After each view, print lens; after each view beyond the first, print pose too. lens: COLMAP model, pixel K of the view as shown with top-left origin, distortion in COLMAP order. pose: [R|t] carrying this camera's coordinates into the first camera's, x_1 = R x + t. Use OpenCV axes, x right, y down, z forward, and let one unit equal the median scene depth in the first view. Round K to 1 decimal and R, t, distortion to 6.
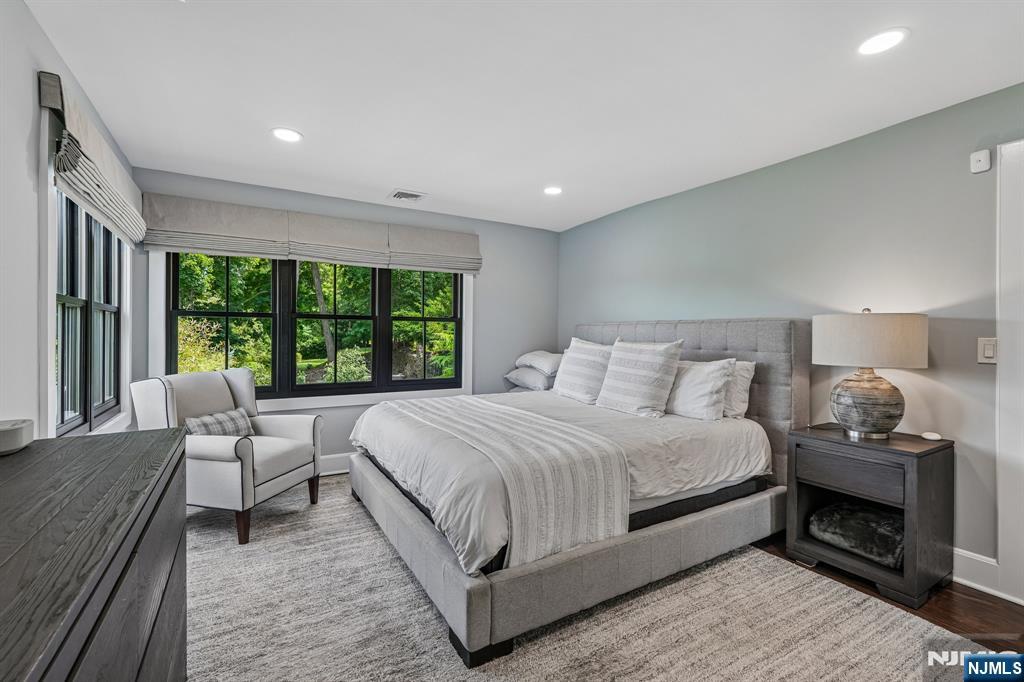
lens RADIAL K [[455.9, 0, 506.8], [0, 455.9, 337.4], [0, 0, 1]] dist [-0.014285, 0.006479]
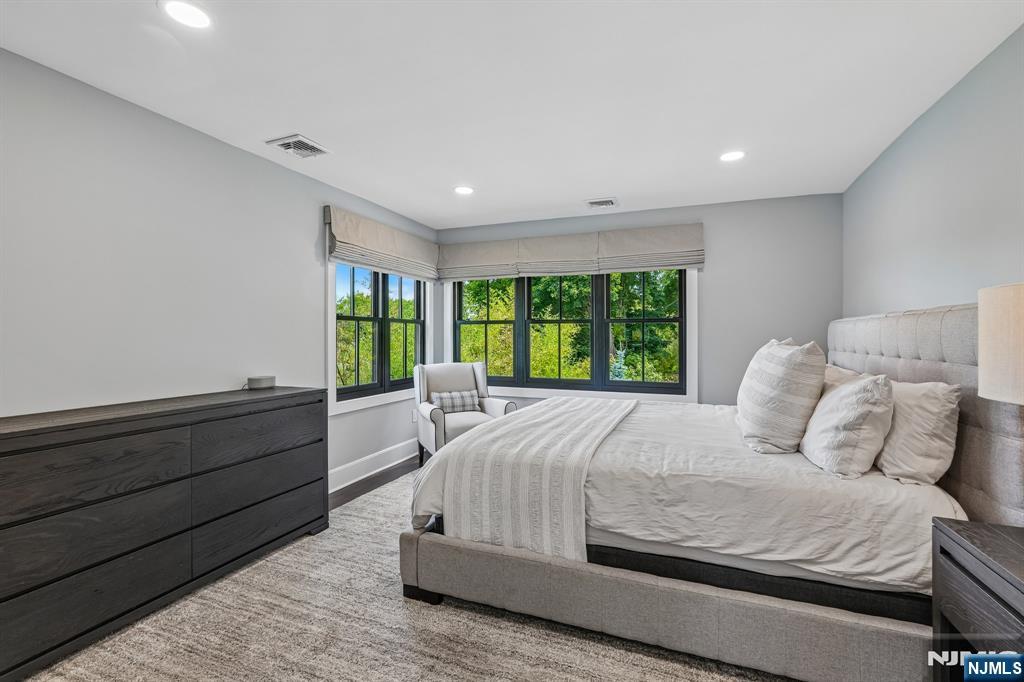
lens RADIAL K [[455.9, 0, 493.4], [0, 455.9, 335.1], [0, 0, 1]] dist [-0.014285, 0.006479]
pose [[0.599704, -0.007308, -0.800188, 0.659101], [-0.001406, 0.999947, -0.010186, 0.002203], [0.800220, 0.007234, 0.599662, 0.253931]]
